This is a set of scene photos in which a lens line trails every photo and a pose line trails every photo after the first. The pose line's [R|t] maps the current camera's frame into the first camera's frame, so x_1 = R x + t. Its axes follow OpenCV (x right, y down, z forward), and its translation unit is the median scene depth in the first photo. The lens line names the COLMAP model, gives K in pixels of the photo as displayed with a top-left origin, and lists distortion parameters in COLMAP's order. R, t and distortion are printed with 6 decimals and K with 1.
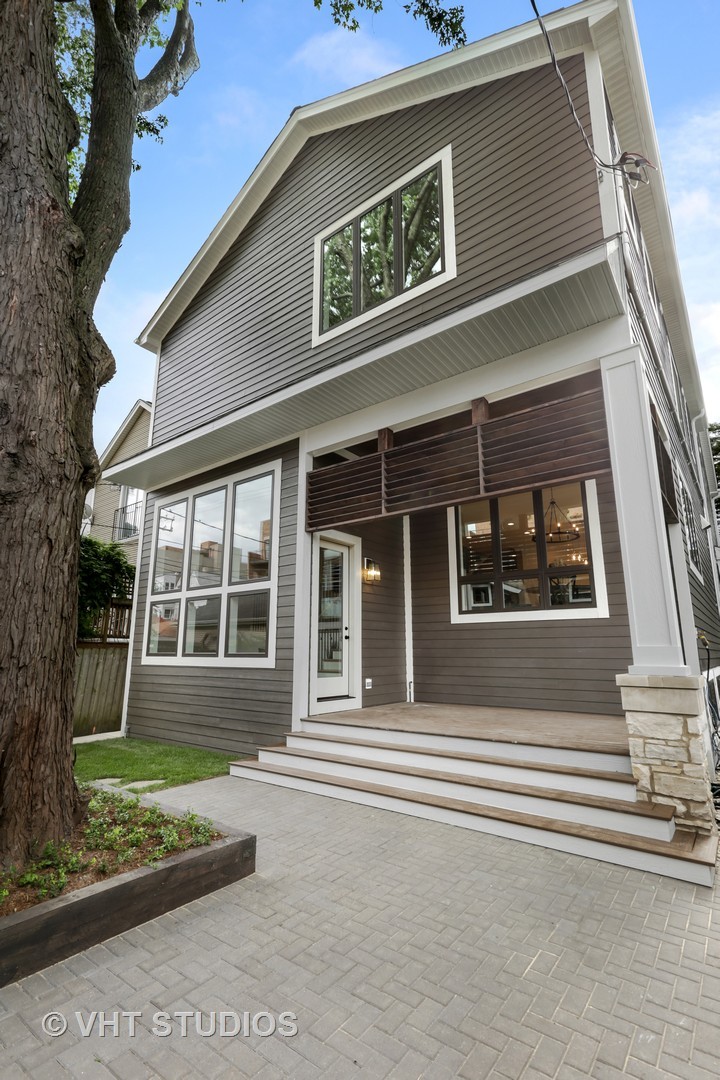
lens RADIAL K [[498.8, 0, 363.8], [0, 498.8, 556.0], [0, 0, 1]] dist [-0.000723, 0.002144]
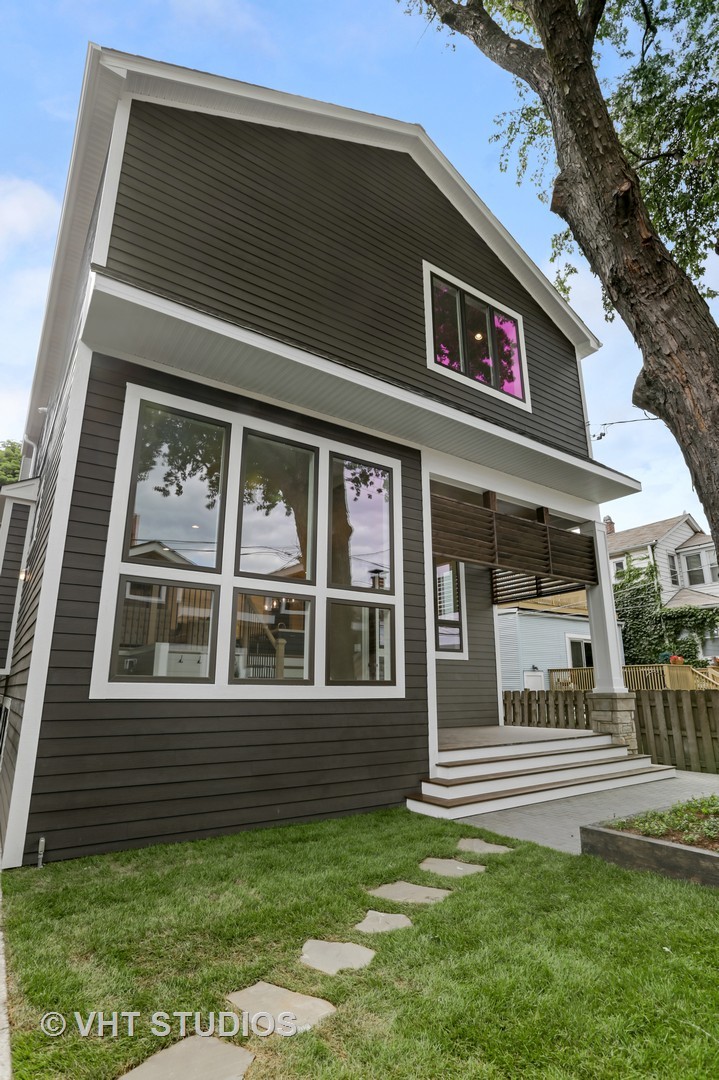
lens RADIAL K [[544.4, 0, 358.7], [0, 544.4, 540.1], [0, 0, 1]] dist [-0.023512, -0.000089]
pose [[0.325937, 0.250129, 0.911702, -0.990721], [-0.190838, 0.961920, -0.195681, 0.140016], [-0.925930, -0.110208, 0.361259, 0.665322]]
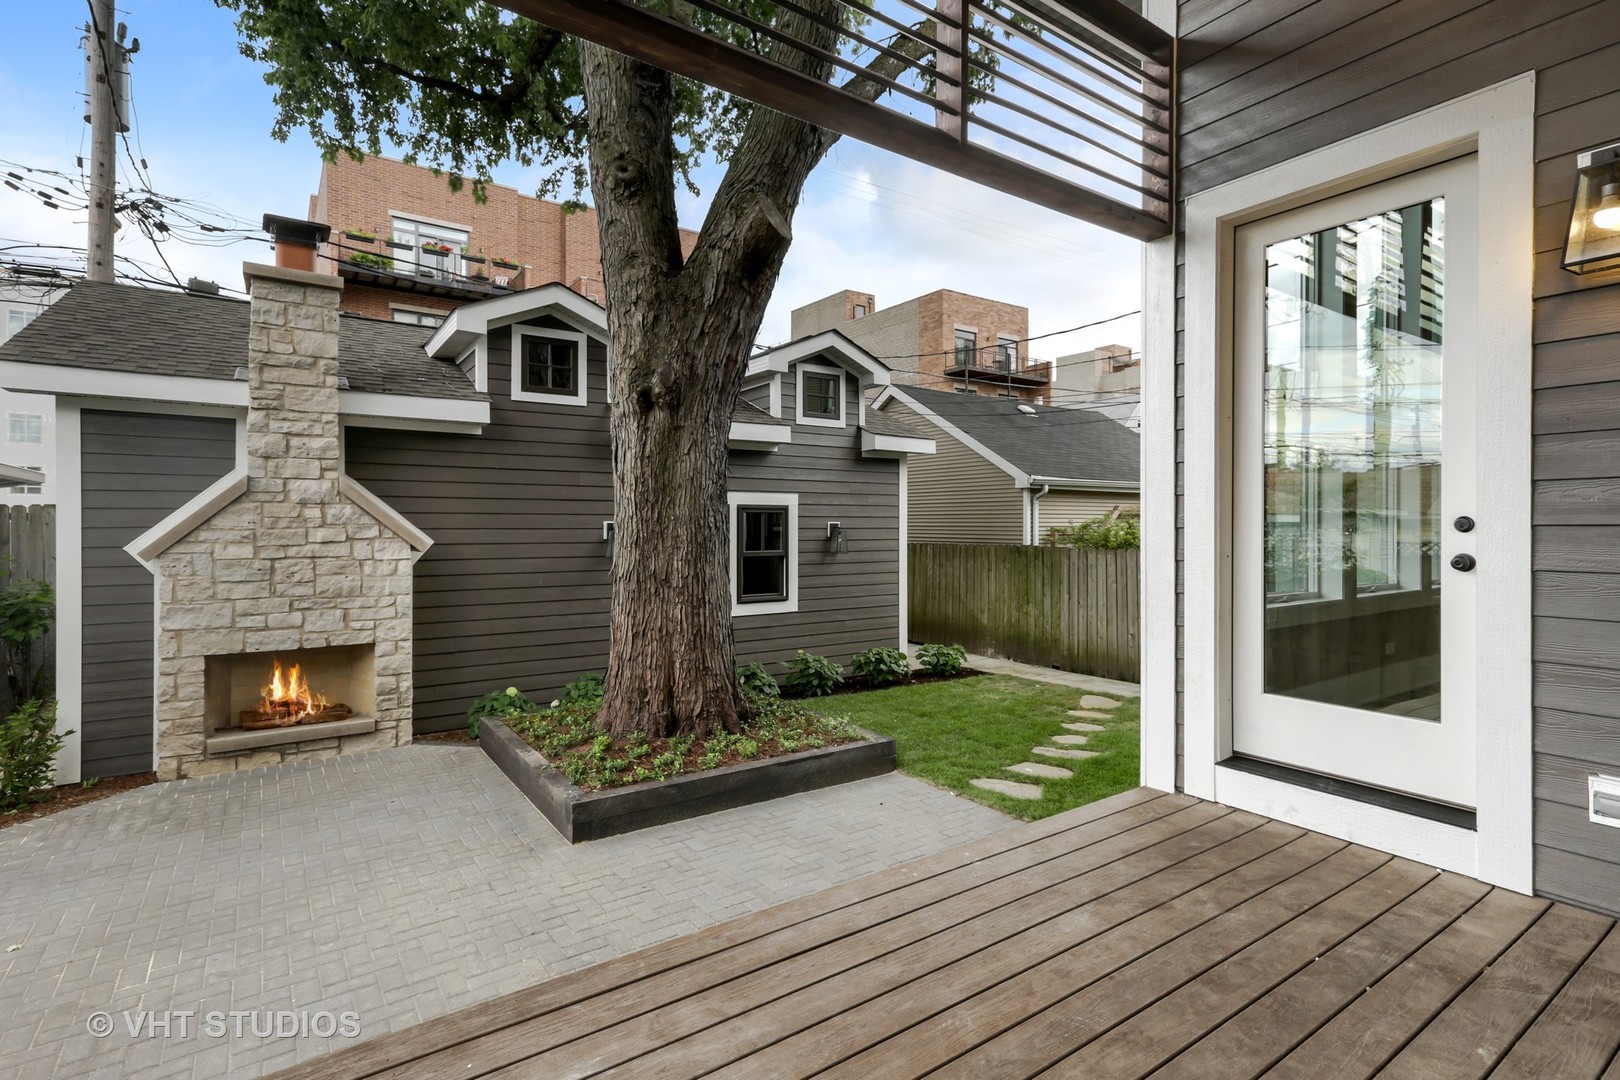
lens RADIAL K [[780.6, 0, 801.7], [0, 780.6, 531.2], [0, 0, 1]] dist [0.005496, 0.001049]
pose [[-0.315758, 0.009078, -0.948796, 0.393582], [0.181326, 0.982102, -0.050948, 0.109451], [0.931353, -0.188129, -0.311752, 0.812370]]
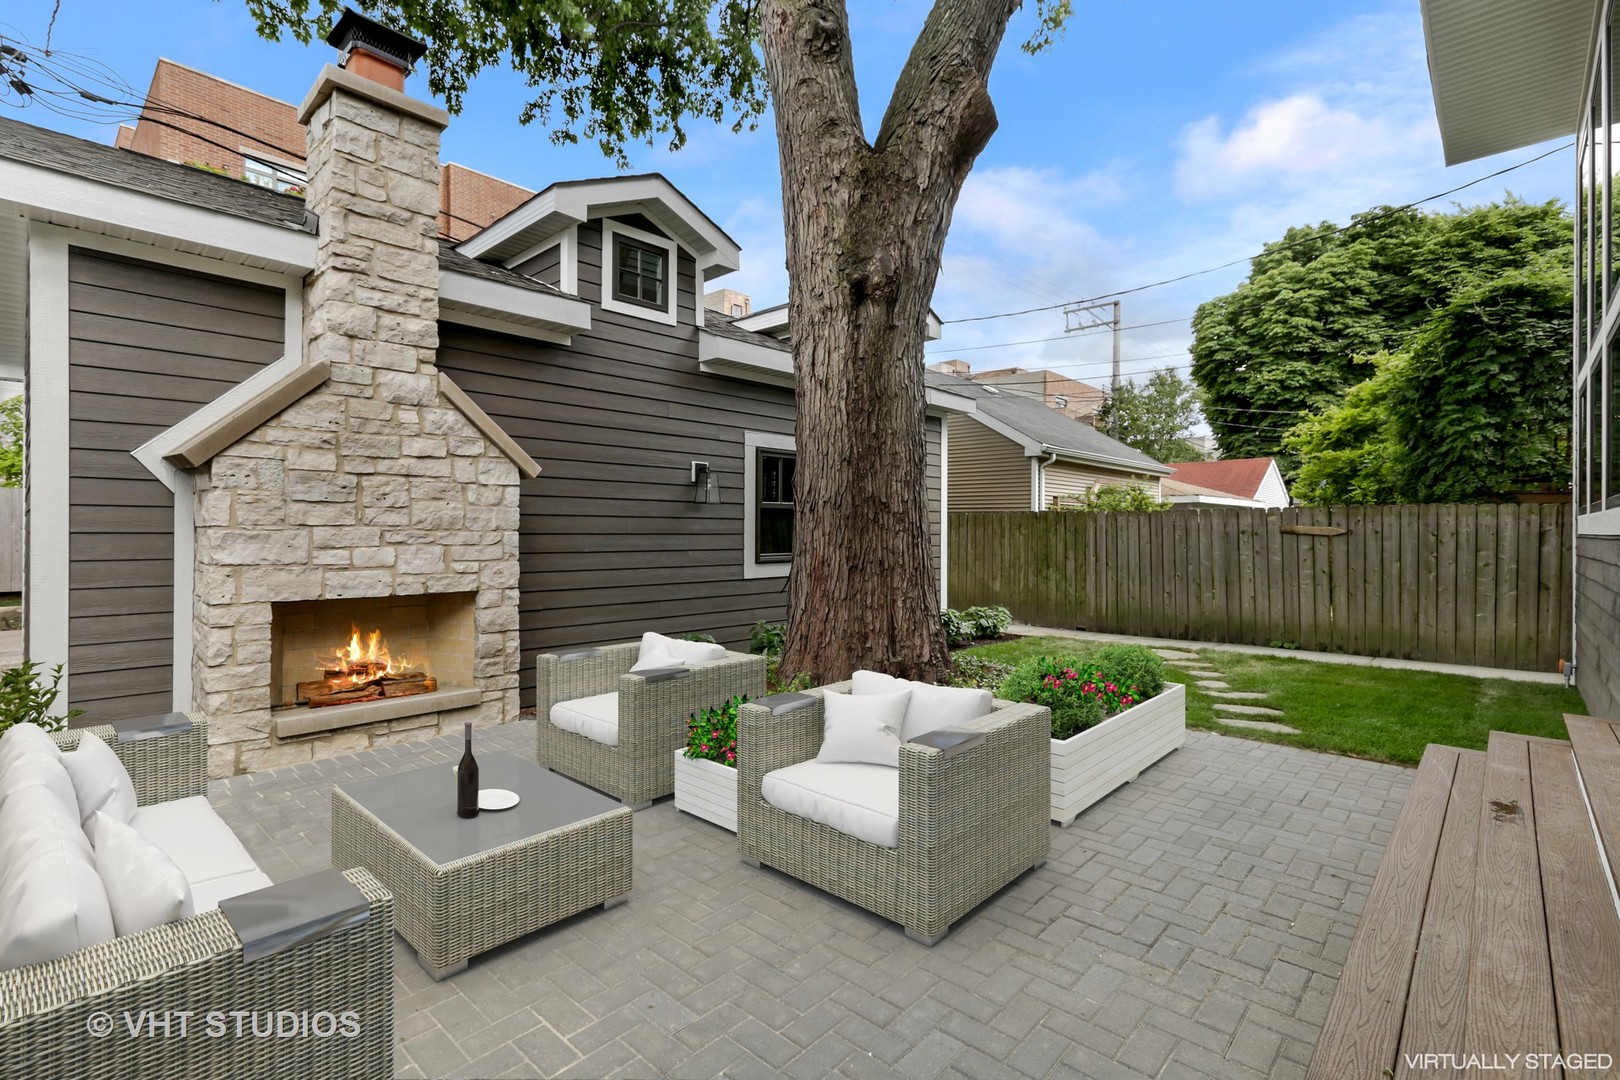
lens RADIAL K [[748.2, 0, 795.2], [0, 748.2, 536.5], [0, 0, 1]] dist [-0.000723, 0.002144]
pose [[-0.105525, 0.008290, -0.994382, 0.338513], [0.185119, 0.982649, -0.011453, 0.112767], [0.977034, -0.185288, -0.105229, 0.444623]]
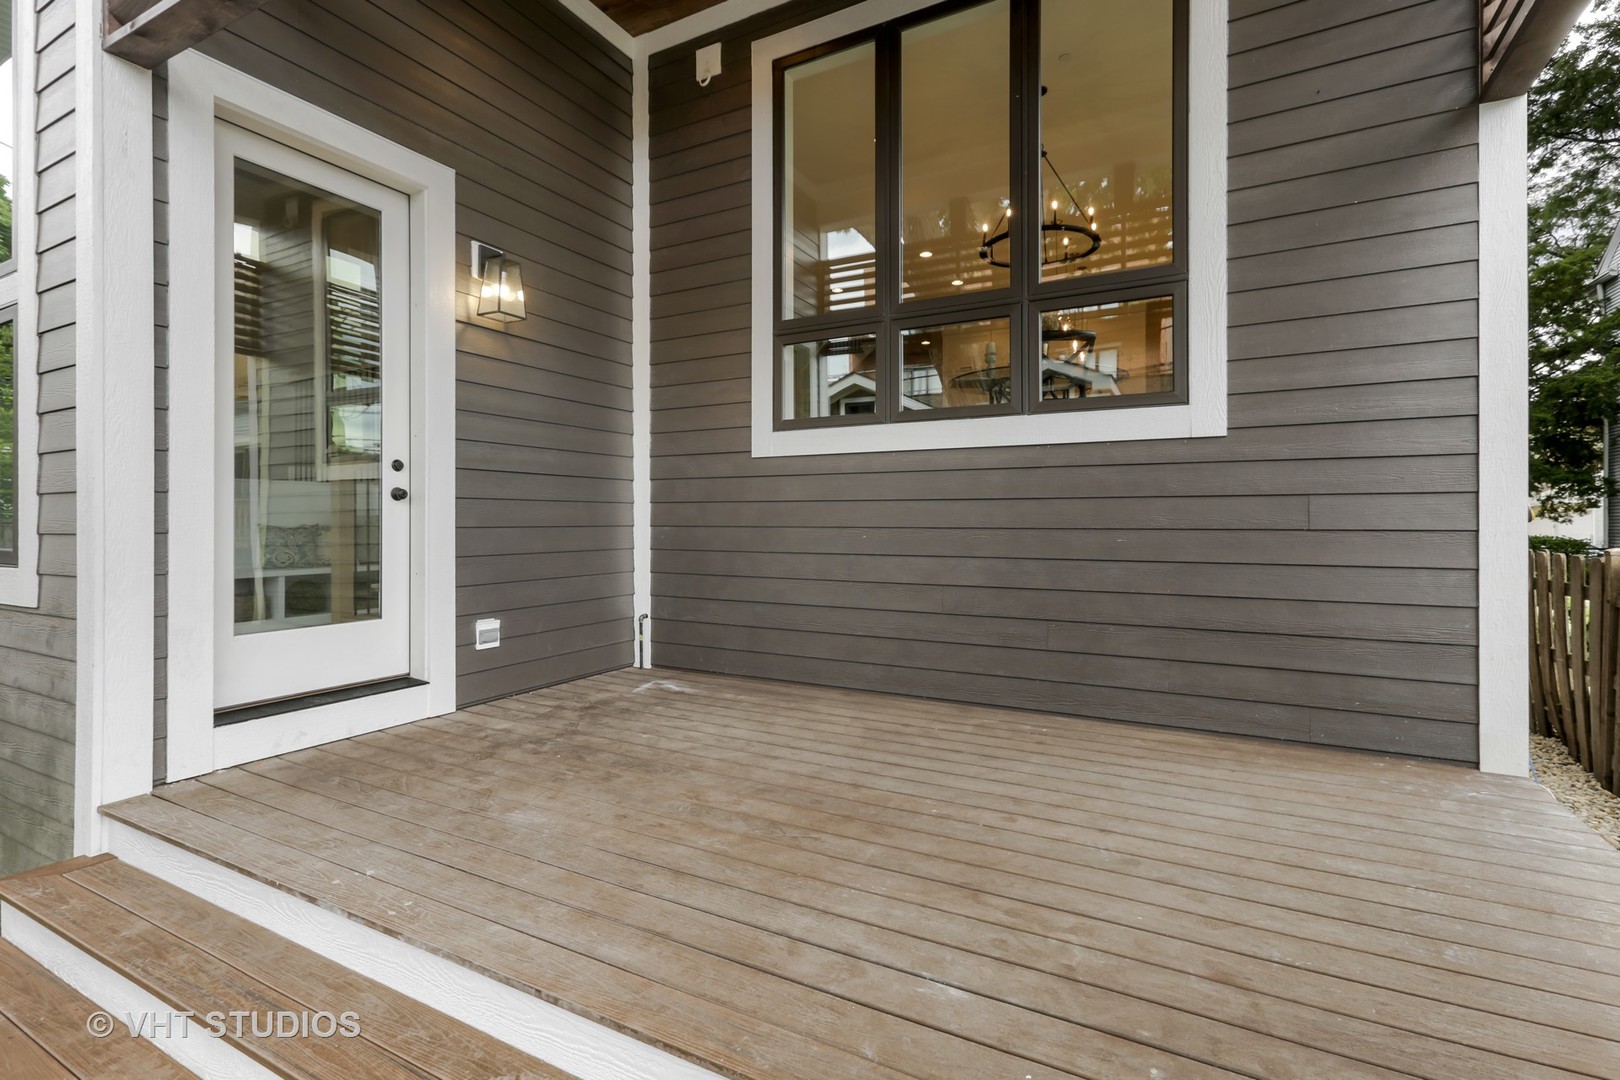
lens RADIAL K [[748.2, 0, 802.5], [0, 748.2, 525.7], [0, 0, 1]] dist [-0.000723, 0.002144]
pose [[0.990071, -0.000408, 0.140568, 0.143842], [-0.027309, 0.980385, 0.195189, 0.083271], [-0.137891, -0.197090, 0.970640, 0.501980]]
